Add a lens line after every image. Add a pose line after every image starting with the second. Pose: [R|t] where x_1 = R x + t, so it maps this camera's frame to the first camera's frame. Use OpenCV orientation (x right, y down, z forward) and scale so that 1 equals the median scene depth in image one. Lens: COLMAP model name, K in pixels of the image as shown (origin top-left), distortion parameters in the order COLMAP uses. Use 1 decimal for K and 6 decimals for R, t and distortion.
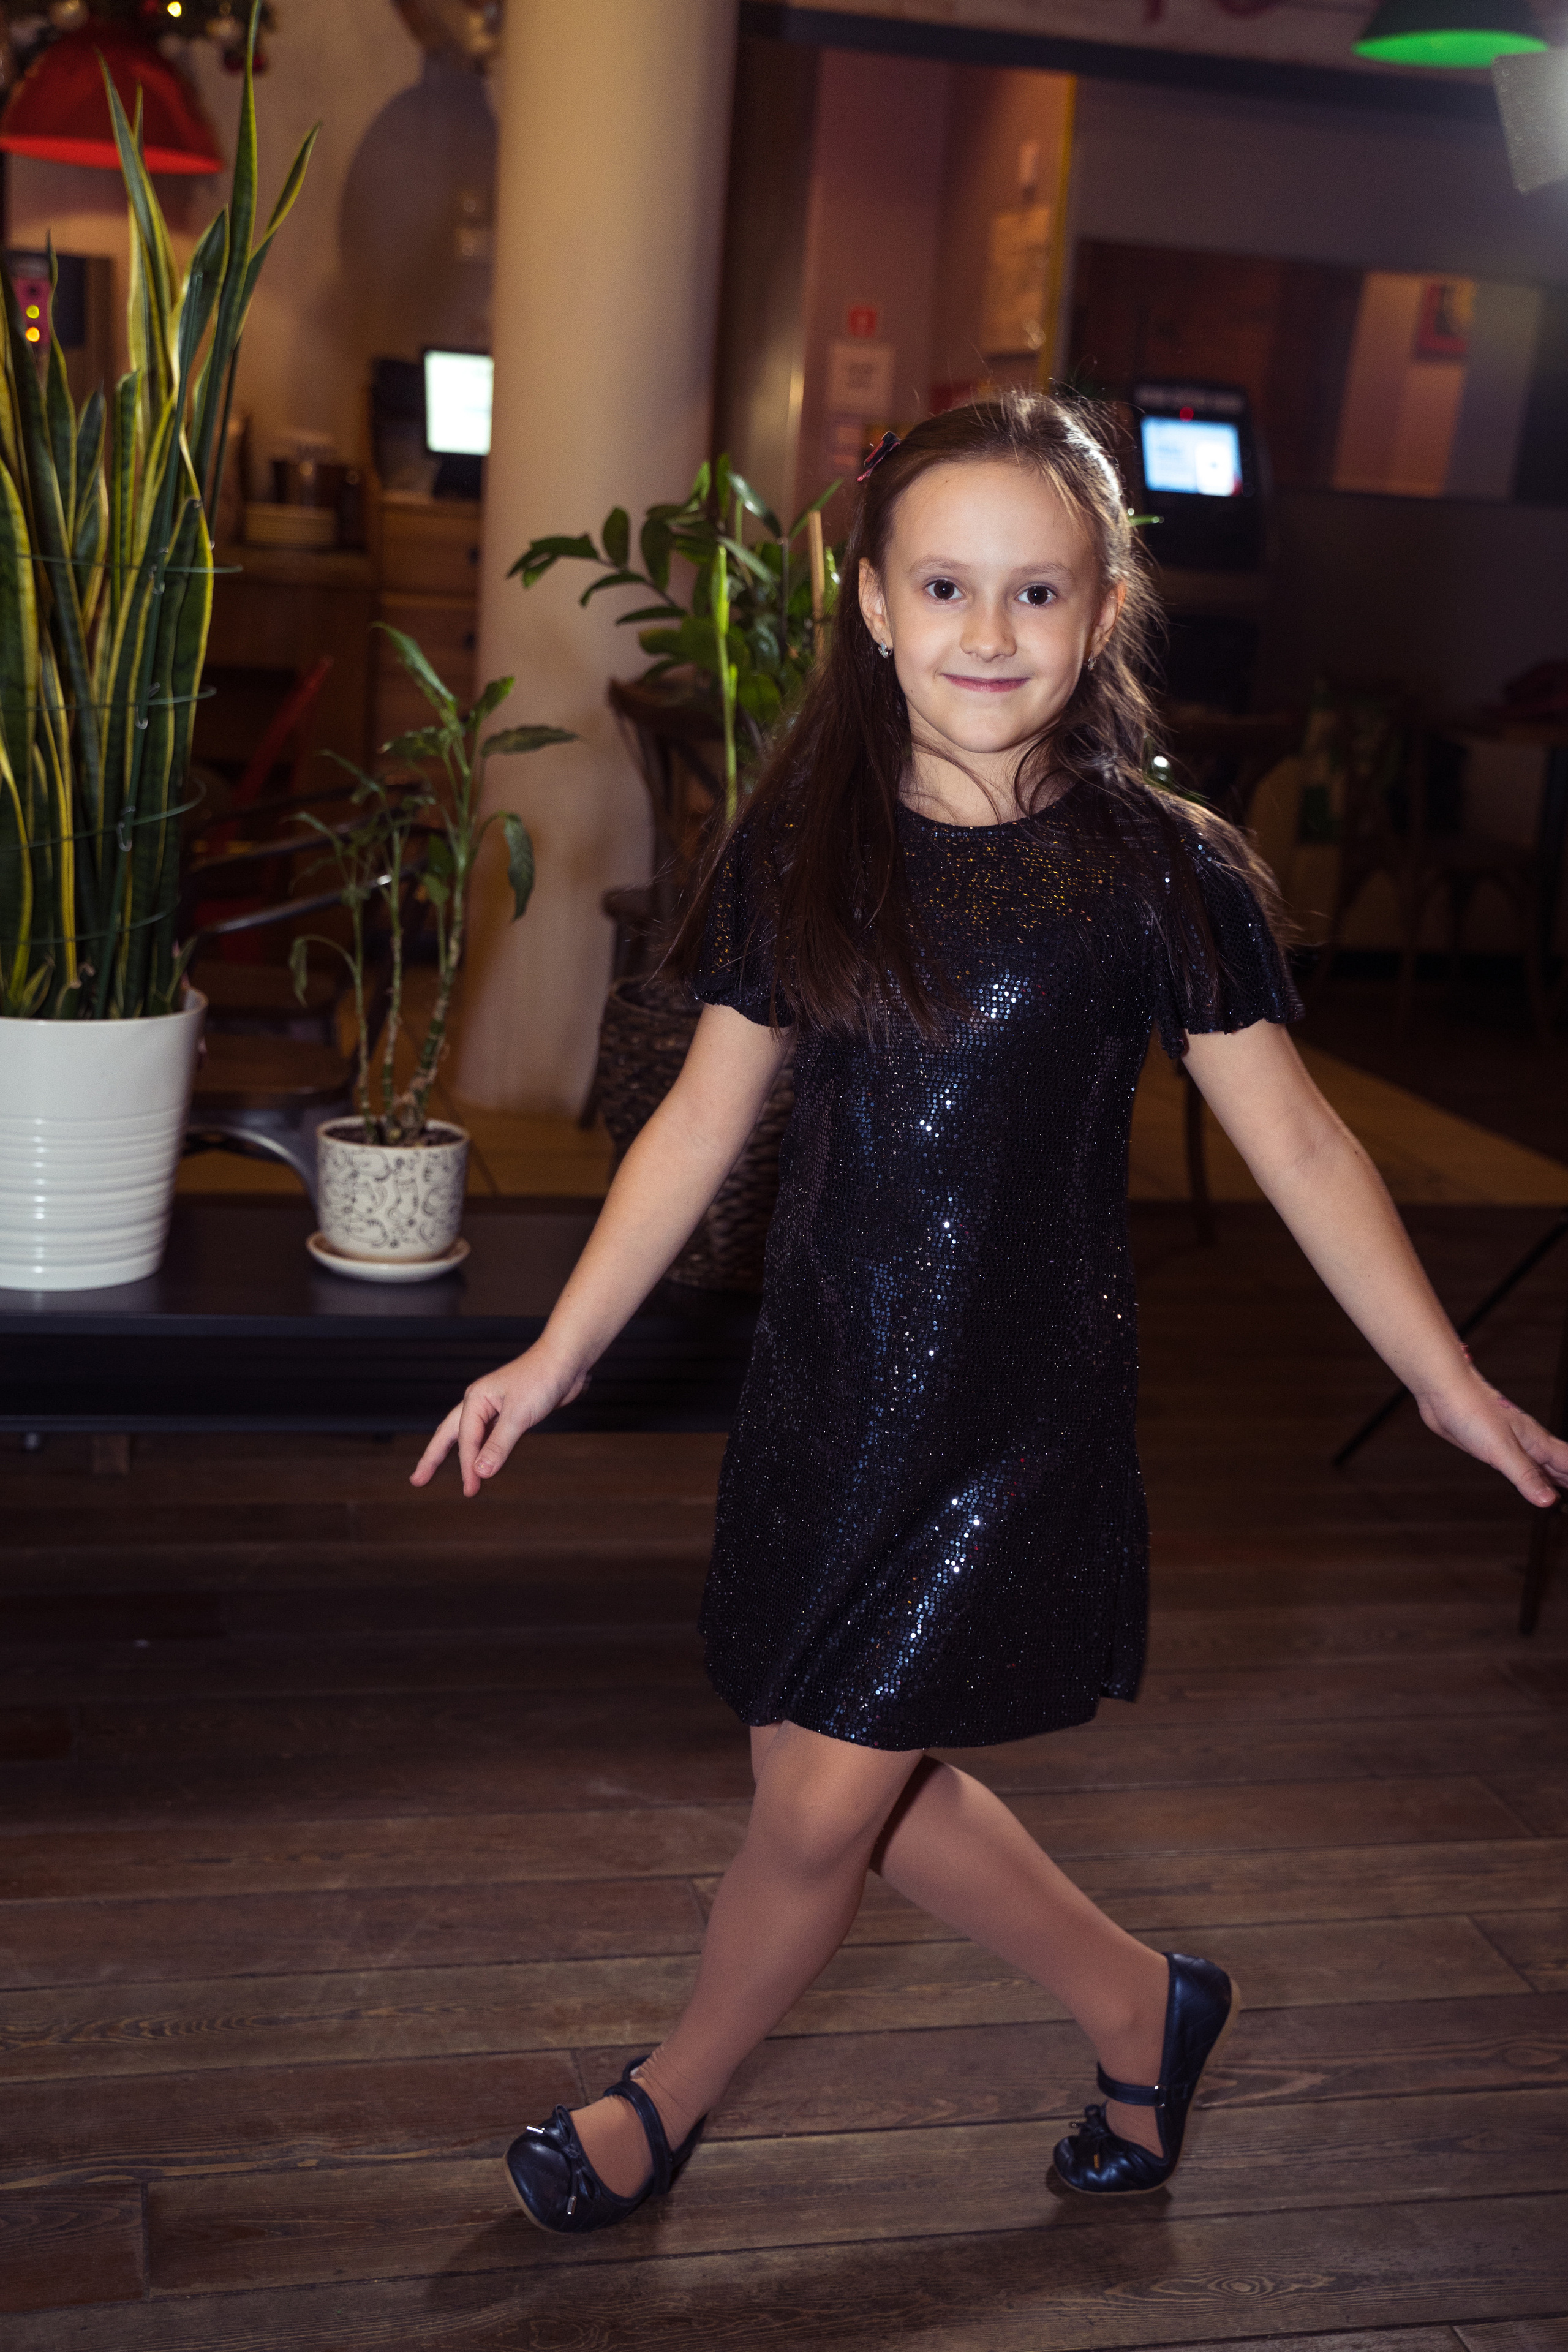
lens RADIAL K [[2824.2, 0, 799.2], [0, 2824.2, 1170.5], [0, 0, 1]] dist [0.019259, 0.000000]
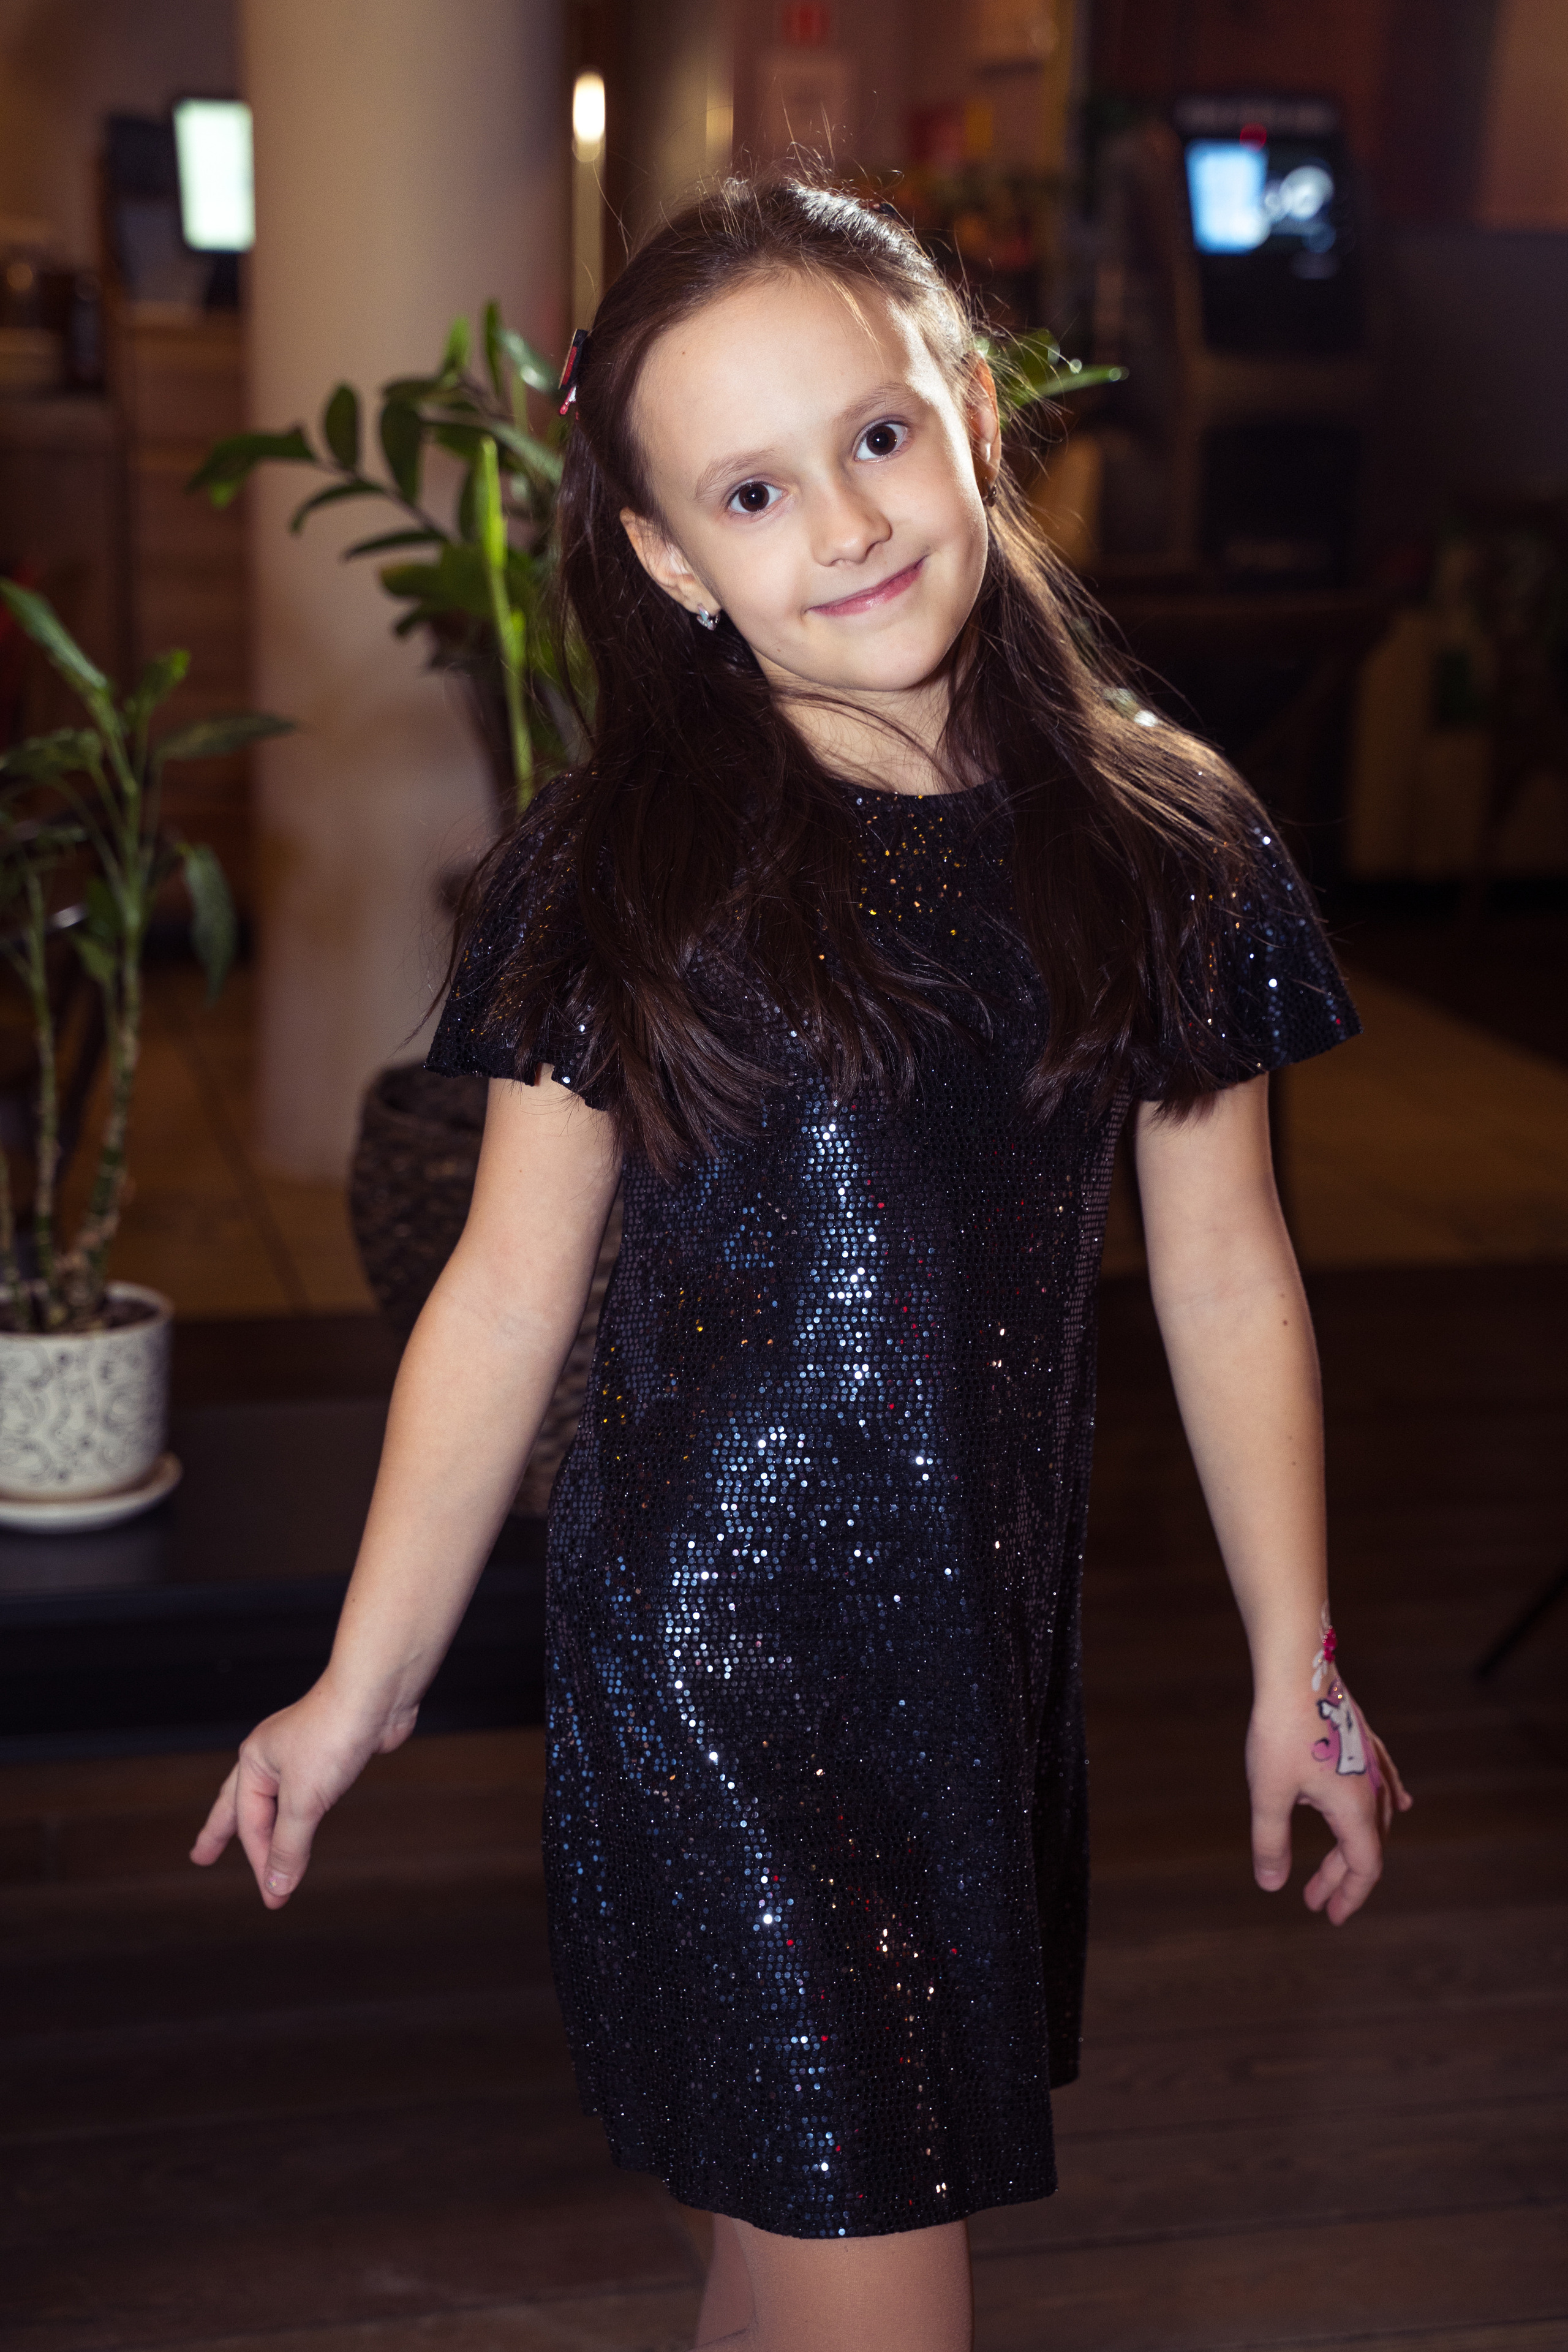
lens RADIAL K [[3801.6, 0, 773.0], [0, 3801.6, 1184.1], [0, 0, 1]] dist [0.178005, 0.000000]
pose [[0.998885, -0.046217, -0.009655, 0.041604], [0.046264, 0.998918, 0.004728, -0.041500], [0.009426, -0.005169, 0.999942, 0.071291]]
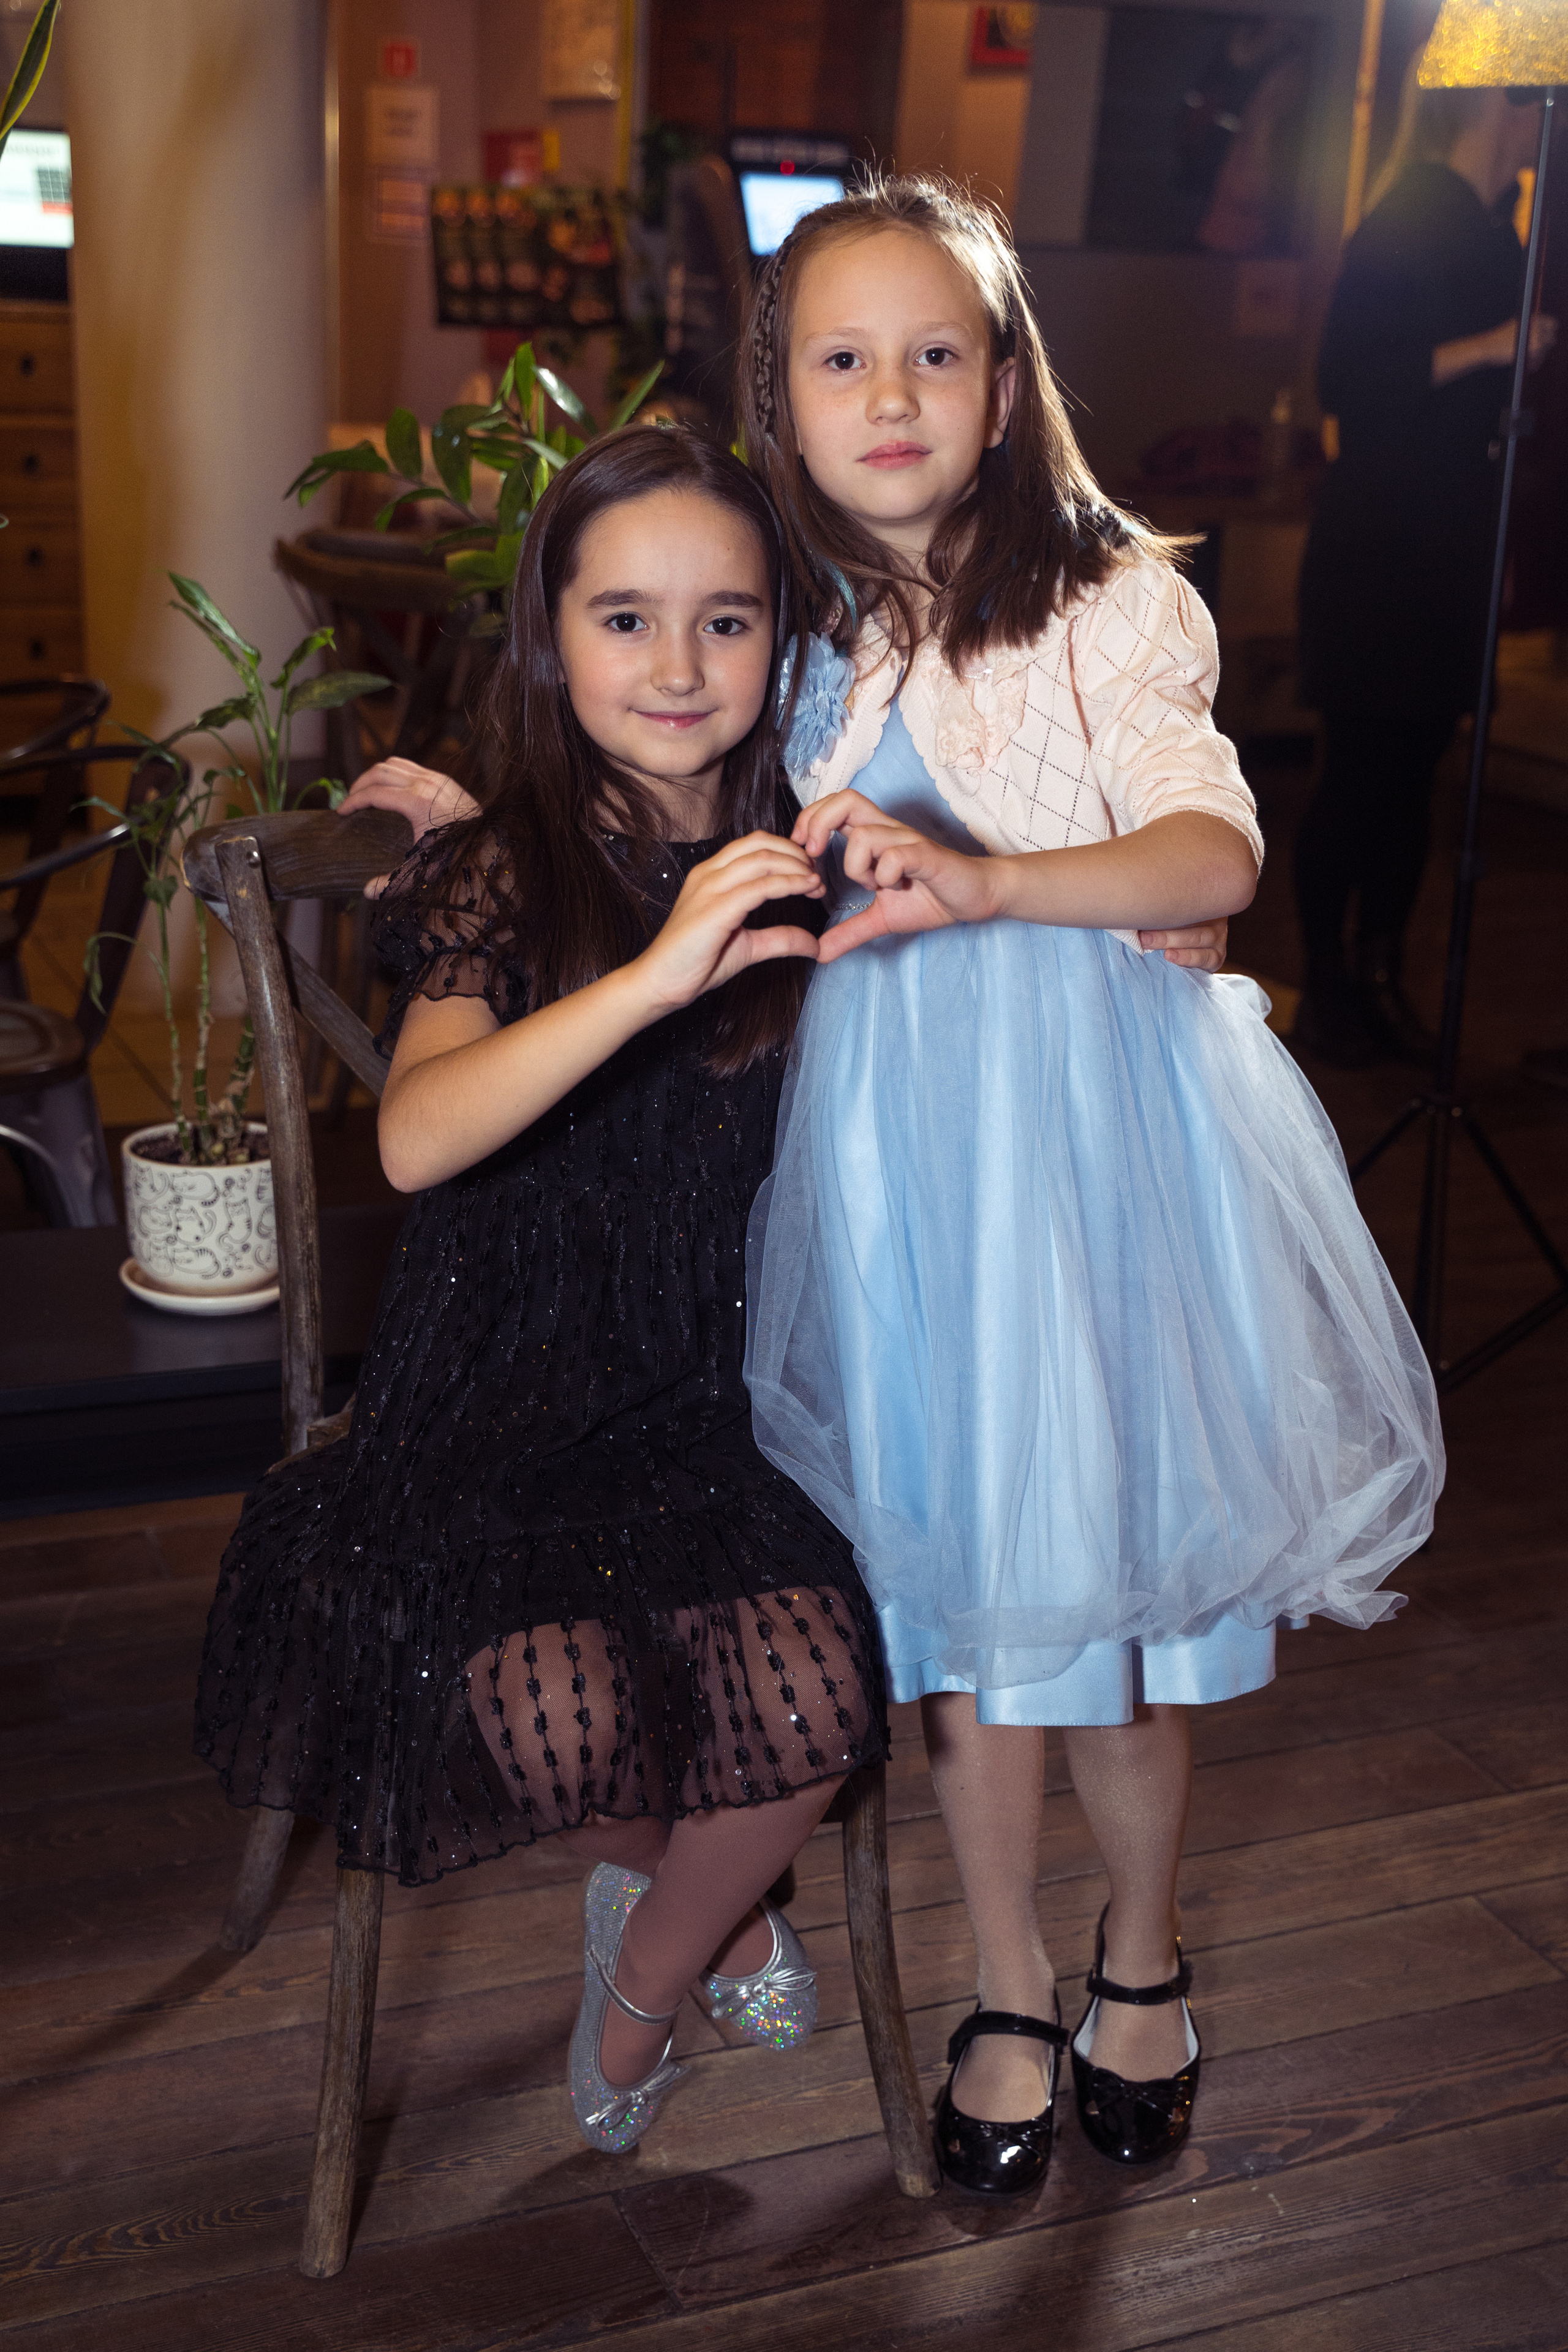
lens RADIAL K [[2959.1, 0, 802.9], [0, 2959.1, 1233.5], [0, 0, 1]] dist [0.015255, 0.000000]
pose [[0.984784, -0.085827, 0.151111, -0.105539], [0.070664, 0.992167, 0.103010, -0.069580], [-0.158768, -0.090764, 0.983135, 0.059463]]
